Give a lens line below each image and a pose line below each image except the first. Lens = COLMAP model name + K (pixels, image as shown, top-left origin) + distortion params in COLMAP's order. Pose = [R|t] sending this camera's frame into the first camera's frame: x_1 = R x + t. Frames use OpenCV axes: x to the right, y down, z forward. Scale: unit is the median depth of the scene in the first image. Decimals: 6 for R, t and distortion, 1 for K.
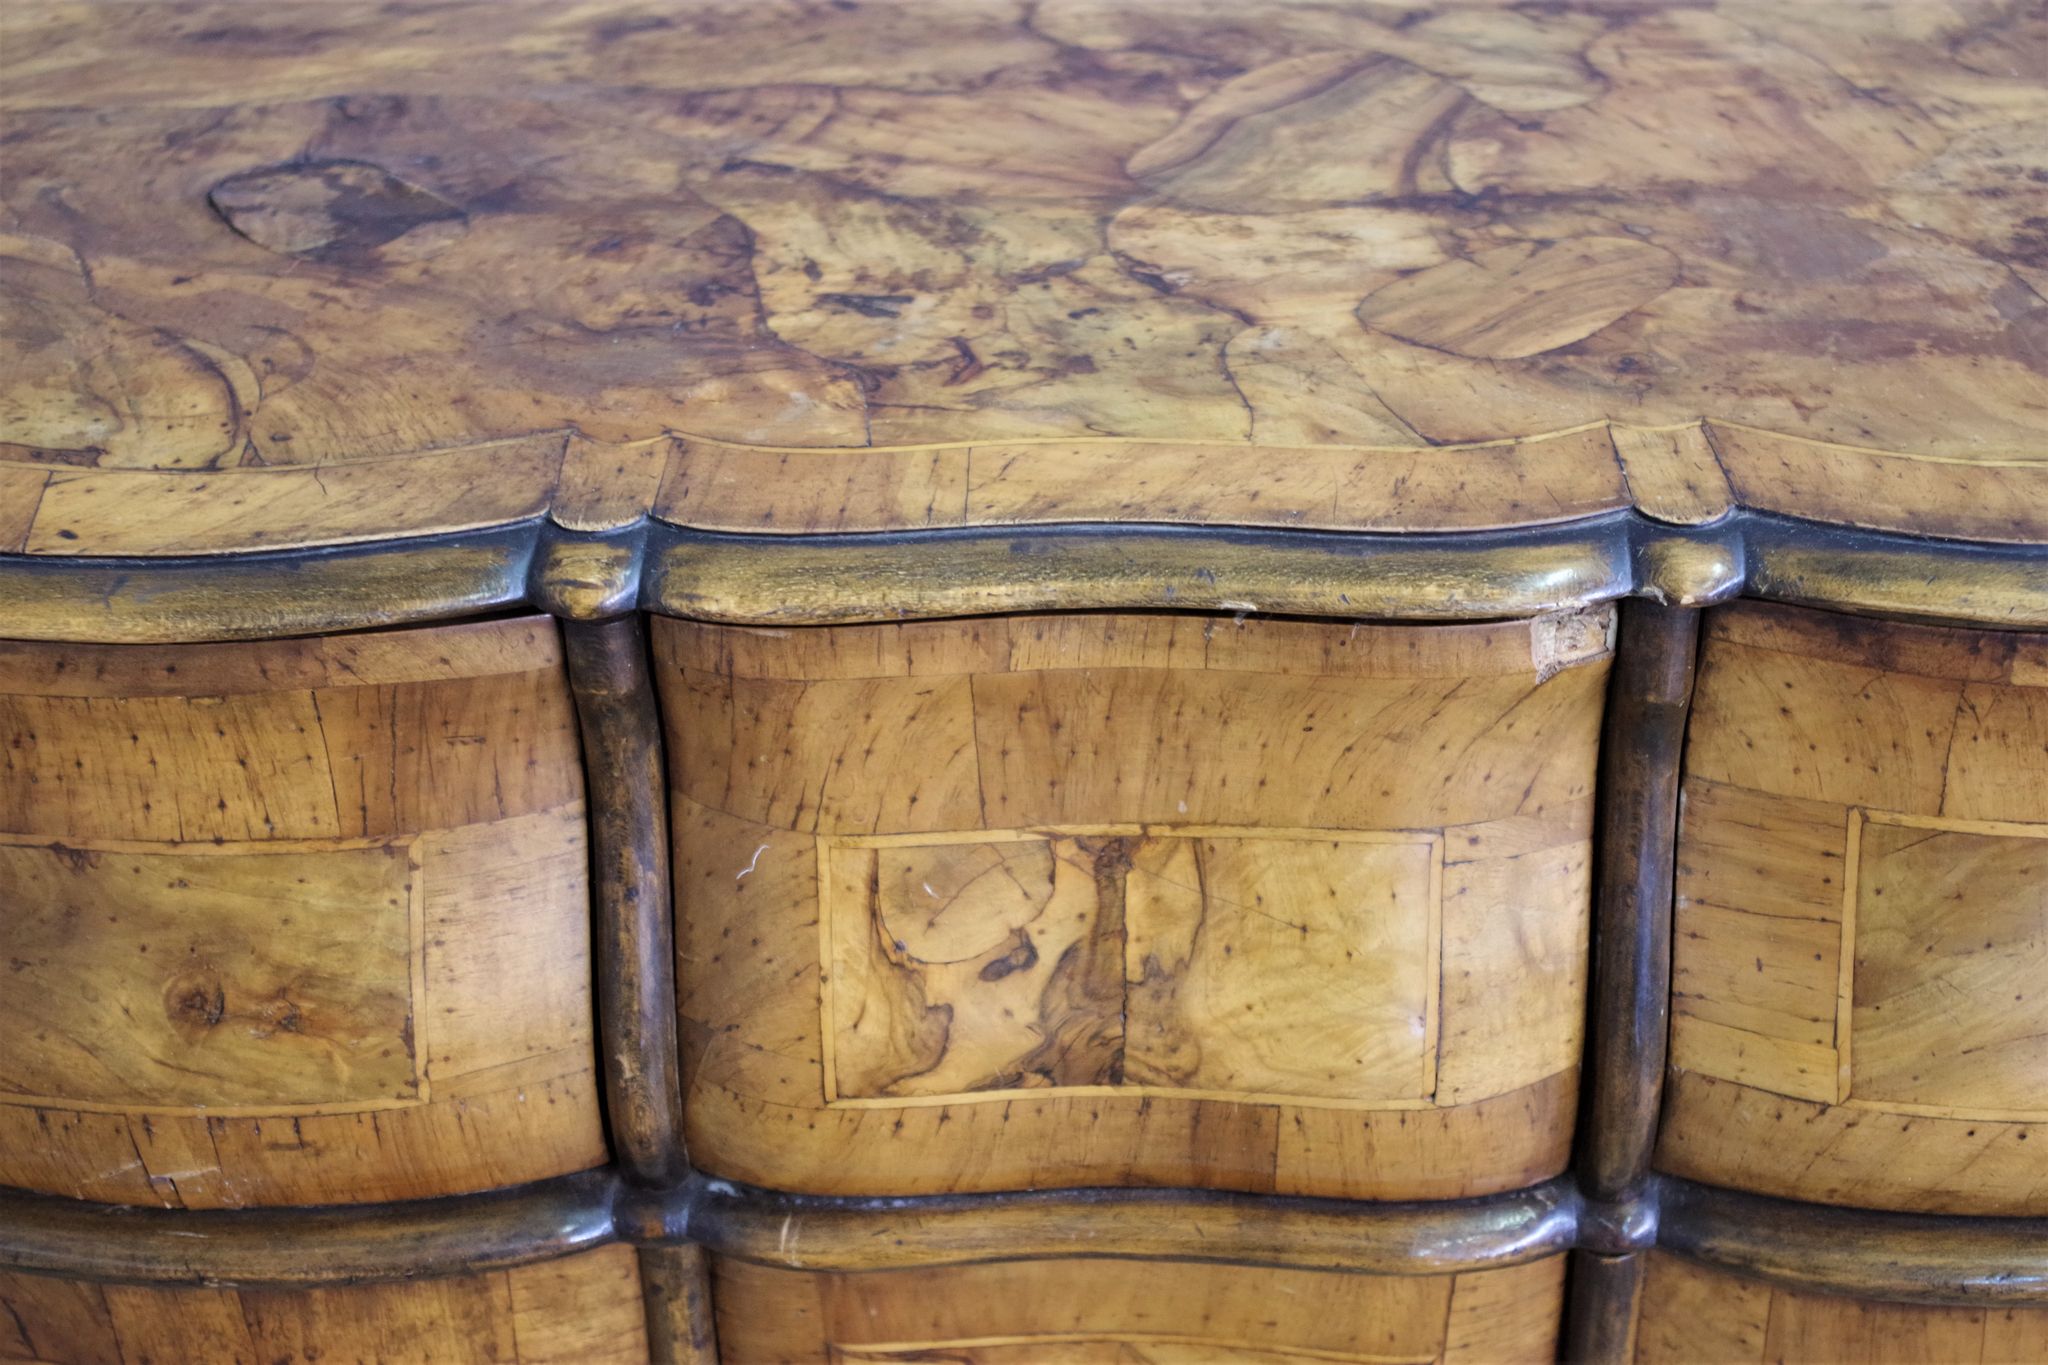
lens RADIAL K [[3136.2, 0, 1024.0], [0, 3136.2, 682.5], [0, 0, 1]] dist [0.004974, 0.058728]
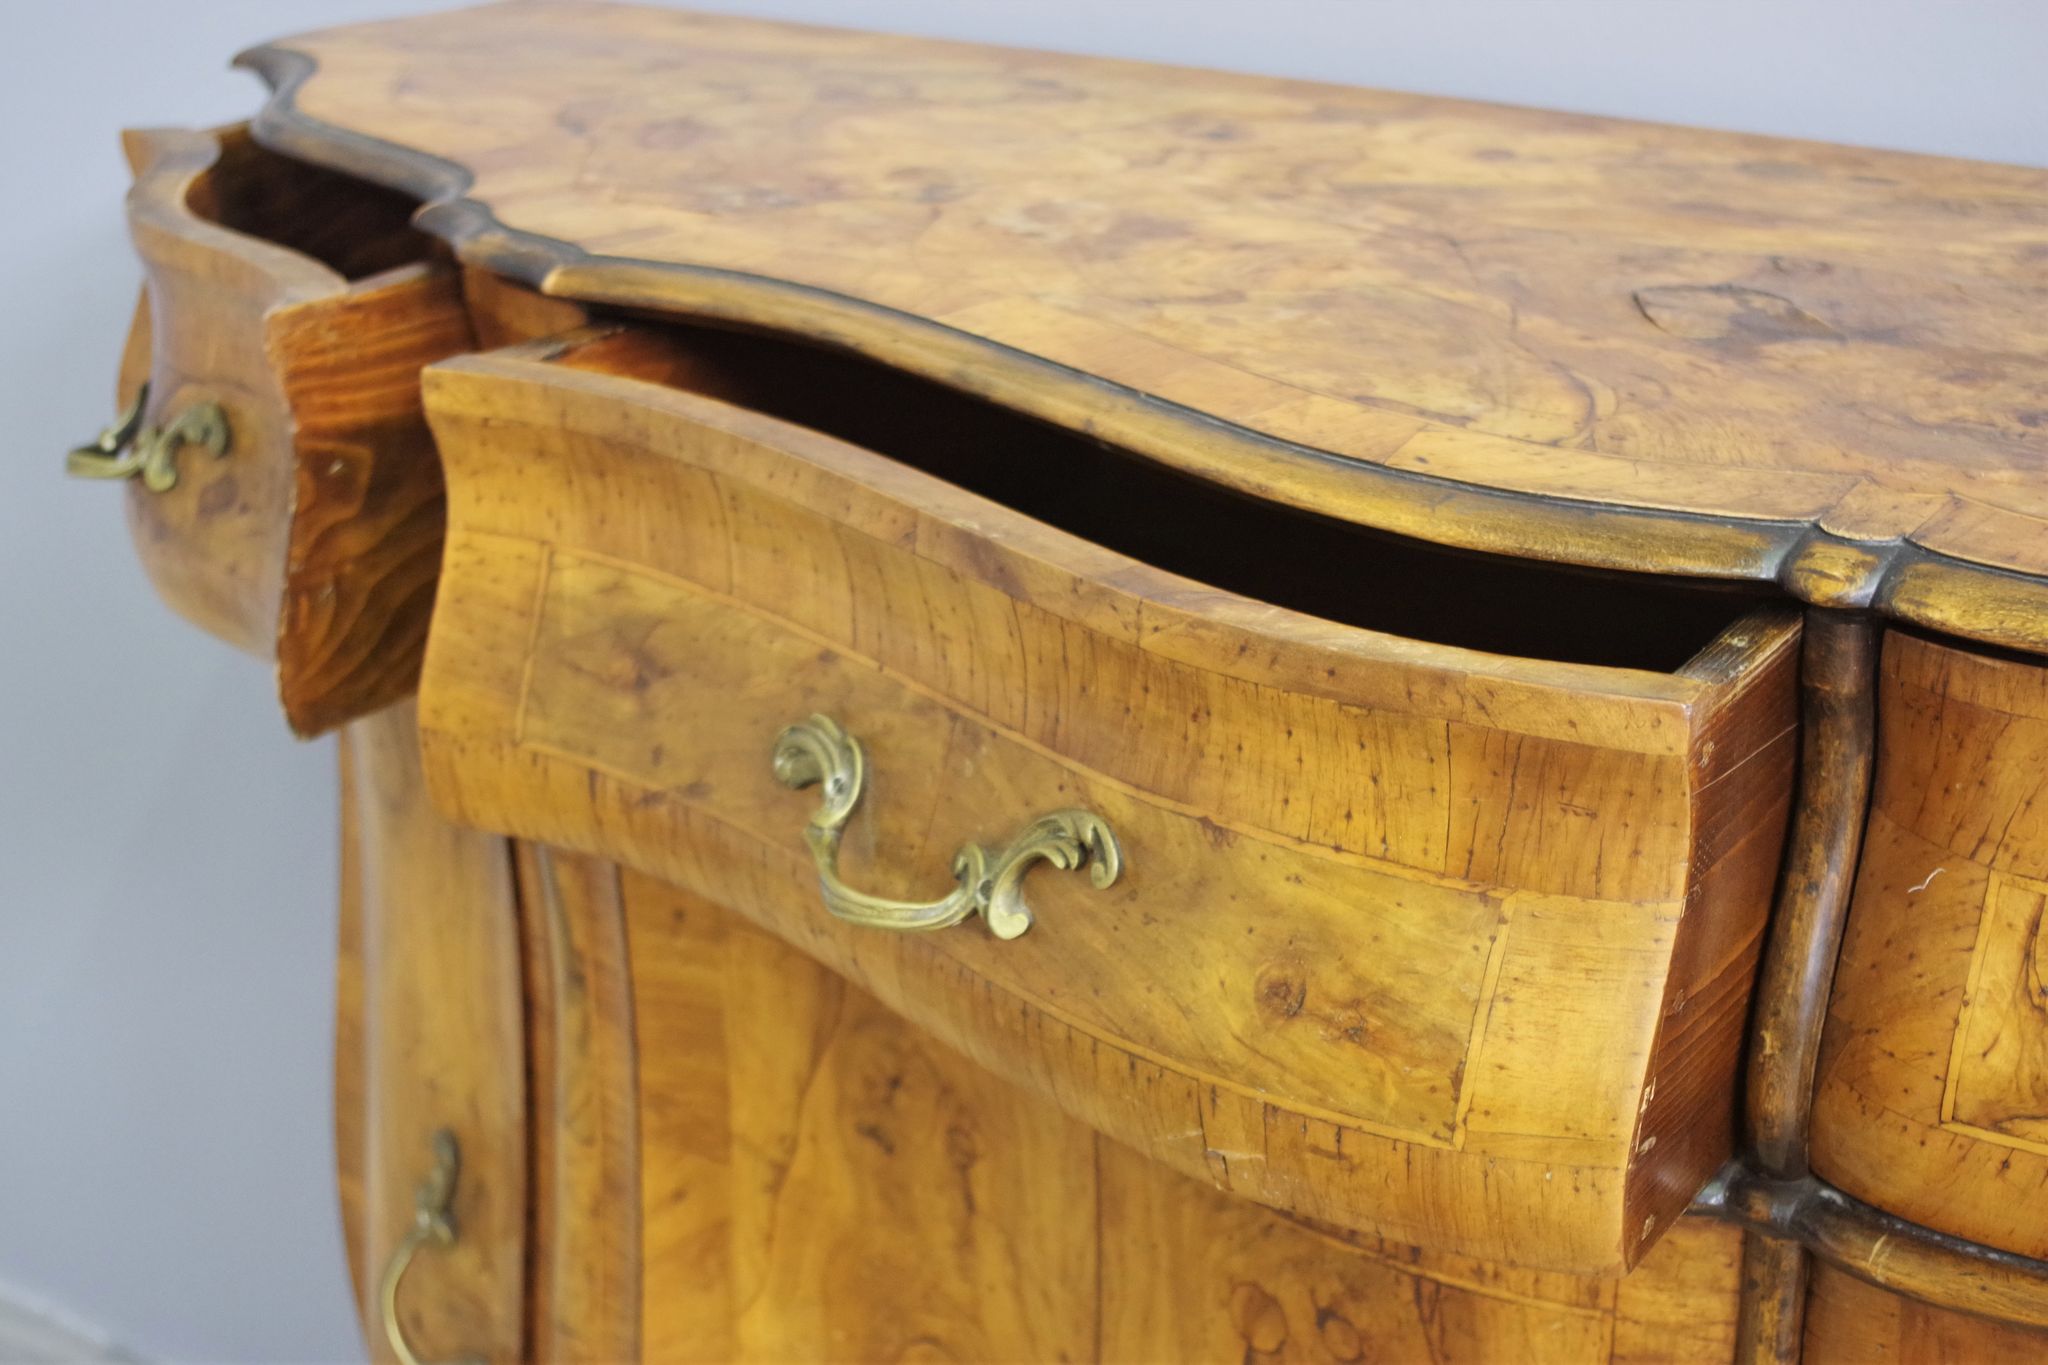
lens RADIAL K [[2998.6, 0, 1024.0], [0, 2998.6, 682.5], [0, 0, 1]] dist [-0.010935, 0.070877]
pose [[0.858864, 0.212392, -0.466092, 0.113330], [-0.278088, 0.957537, -0.076093, 0.156115], [0.430138, 0.194968, 0.881458, -0.062381]]
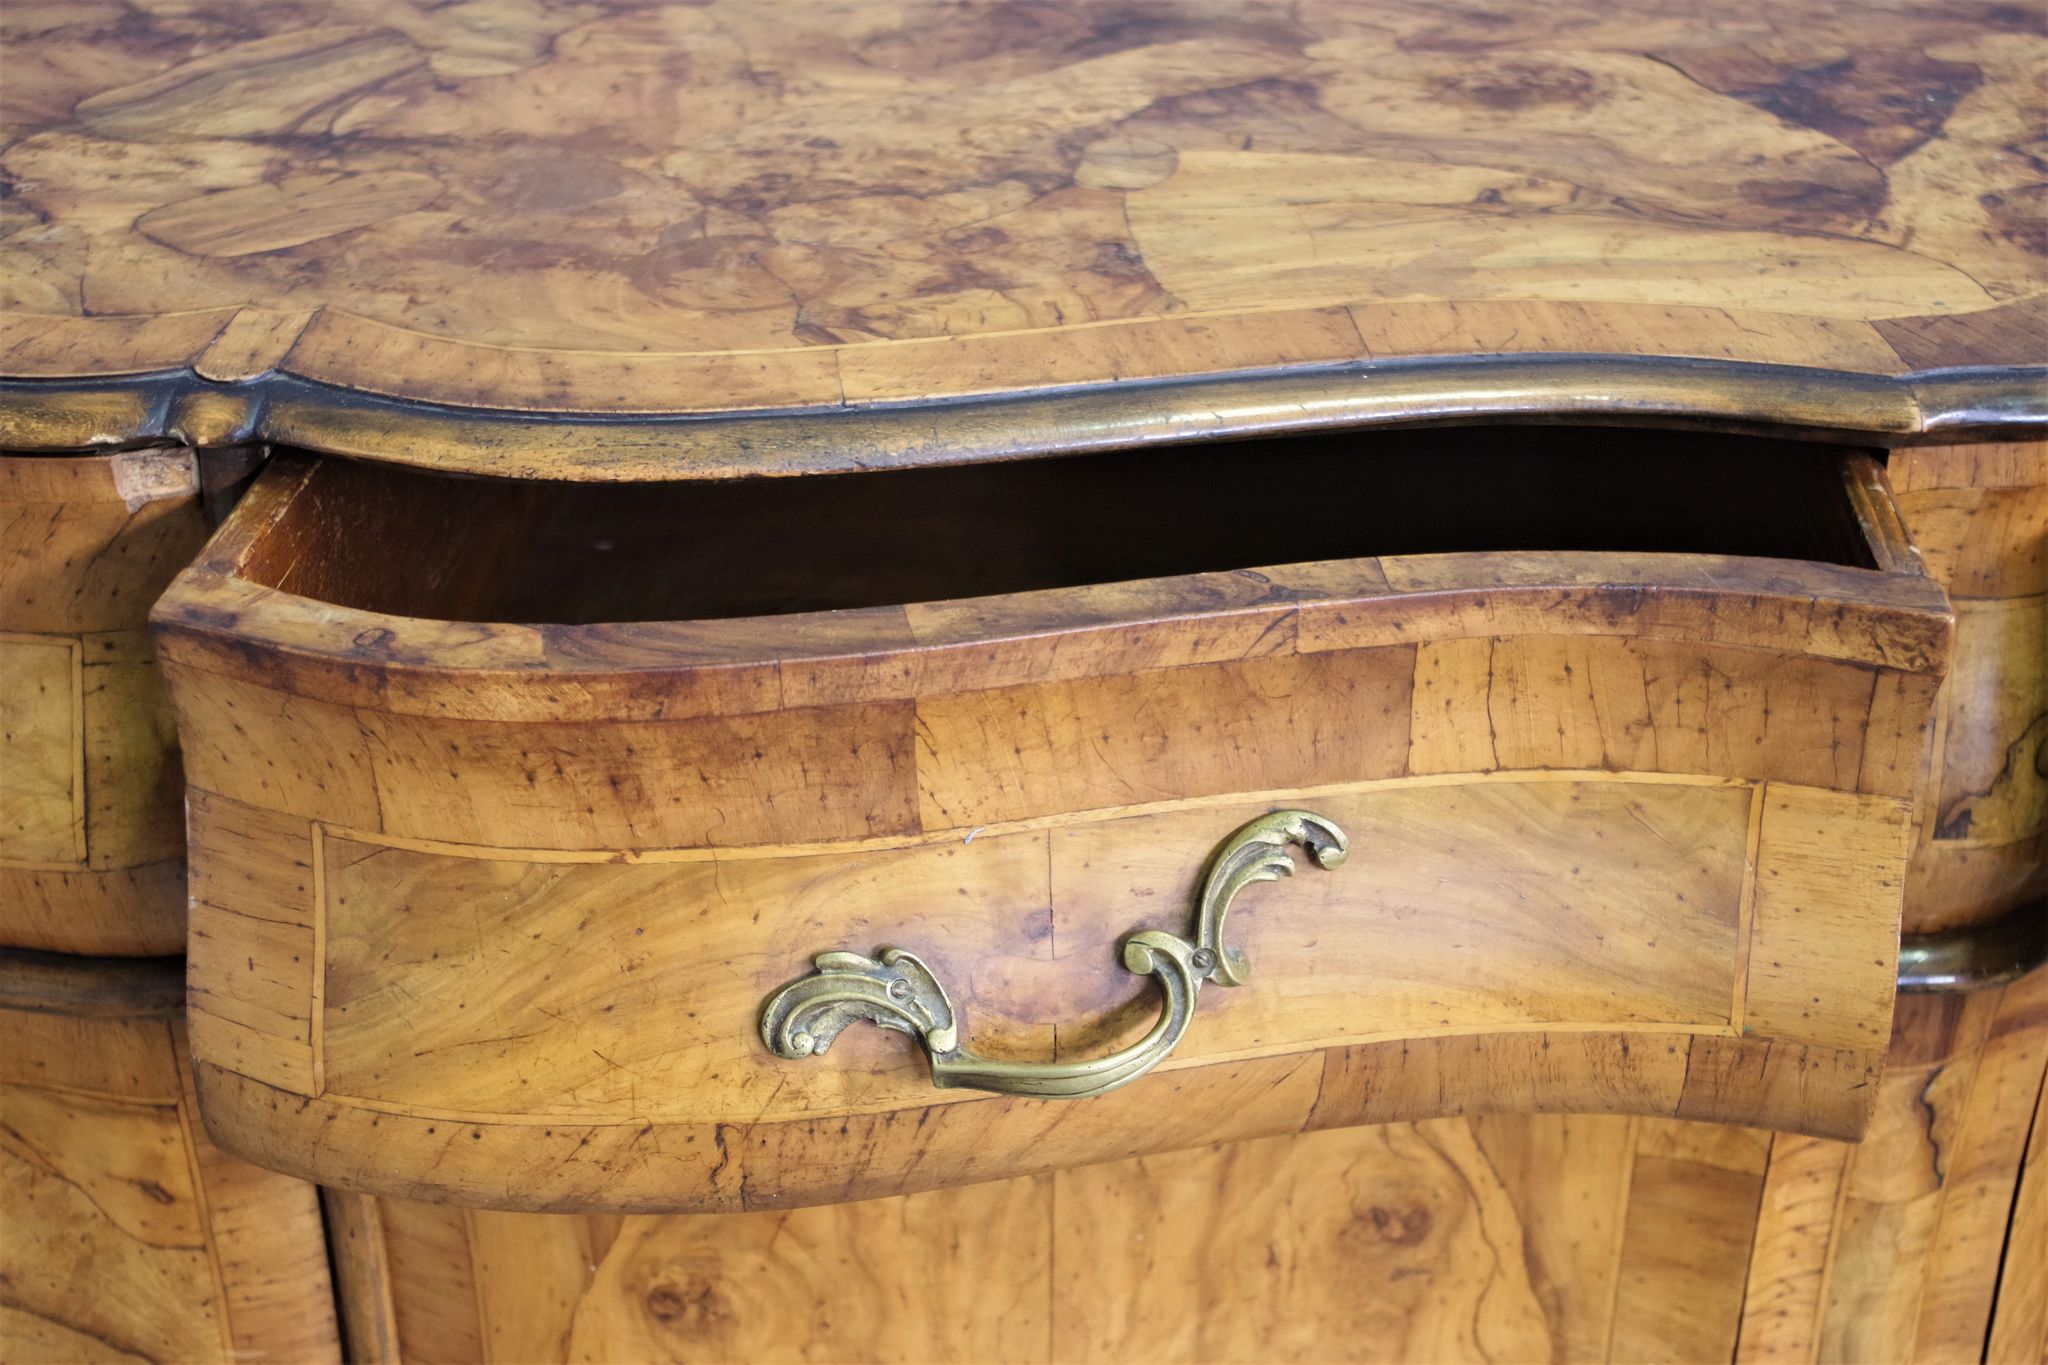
lens RADIAL K [[2998.6, 0, 1024.0], [0, 2998.6, 682.5], [0, 0, 1]] dist [-0.010935, 0.070877]
pose [[0.998355, 0.049378, -0.029126, 0.519490], [-0.049831, 0.998645, -0.015016, 0.063063], [0.028345, 0.016443, 0.999463, -0.139711]]
